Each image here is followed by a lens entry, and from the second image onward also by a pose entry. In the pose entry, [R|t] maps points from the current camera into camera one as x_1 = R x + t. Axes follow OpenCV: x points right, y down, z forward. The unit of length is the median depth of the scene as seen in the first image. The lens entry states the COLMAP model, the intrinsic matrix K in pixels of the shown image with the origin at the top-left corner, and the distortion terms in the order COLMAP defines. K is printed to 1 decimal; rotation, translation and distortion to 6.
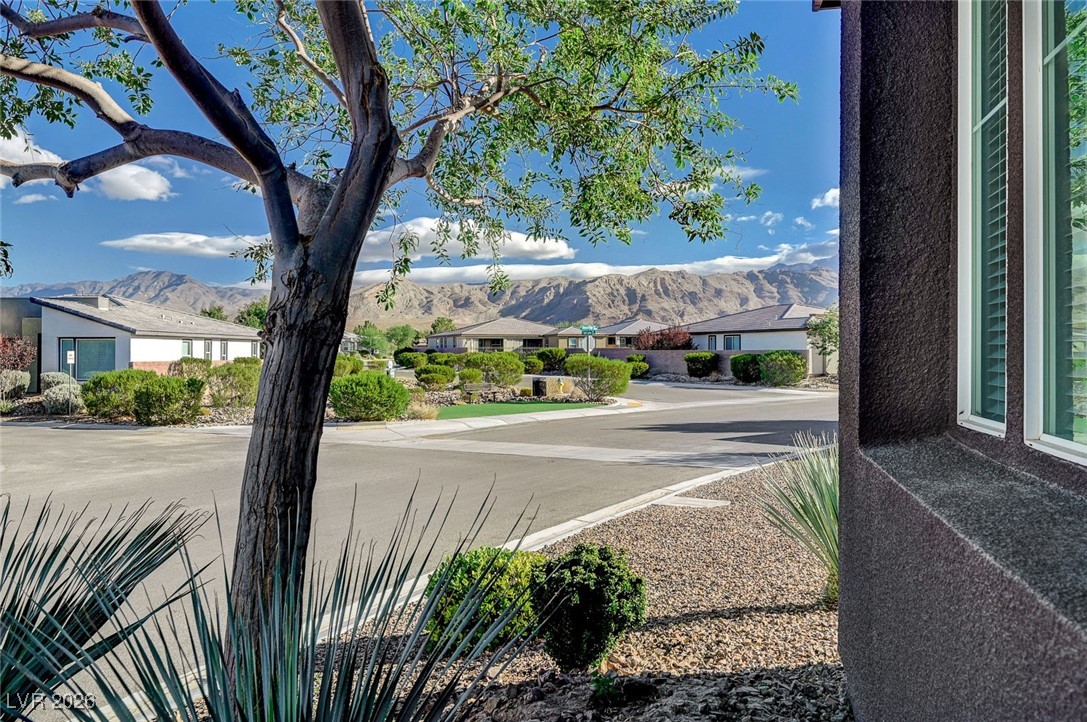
lens RADIAL K [[844.3, 0, 543.5], [0, 844.3, 361.0], [0, 0, 1]] dist [-0.000022, -0.000096]
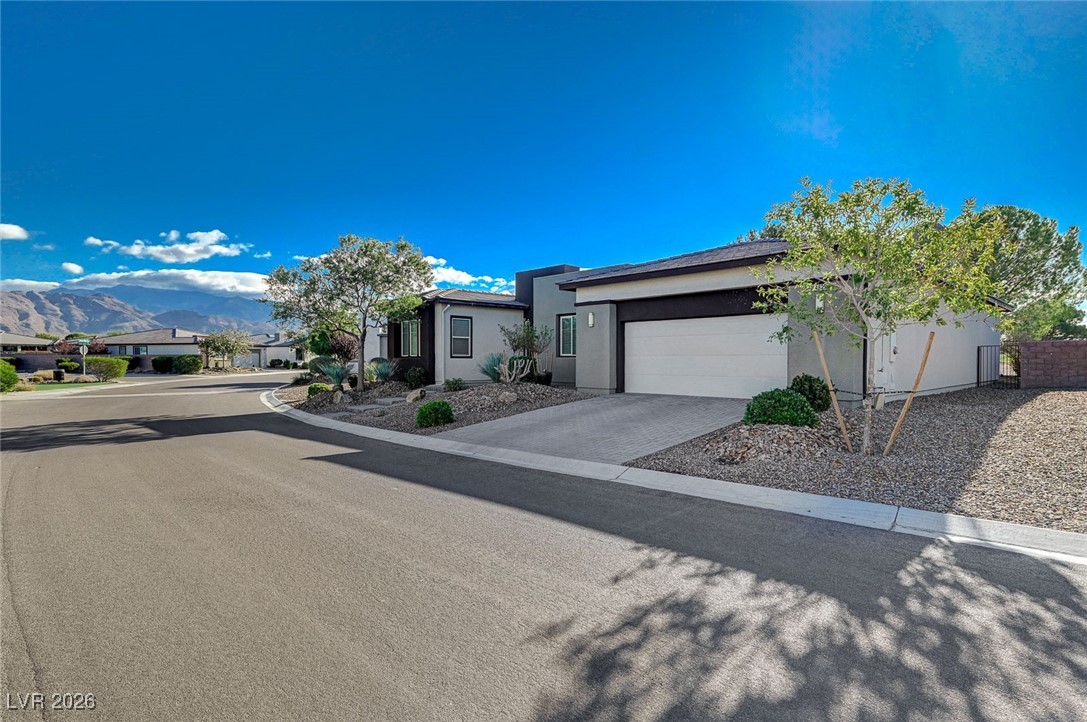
lens RADIAL K [[570.5, 0, 543.5], [0, 570.5, 361.0], [0, 0, 1]] dist [-0.000663, -0.000131]
pose [[0.540279, -0.005226, 0.841469, -0.260758], [0.011876, 0.999928, -0.001414, 0.009273], [-0.841402, 0.010757, 0.540303, -0.260352]]
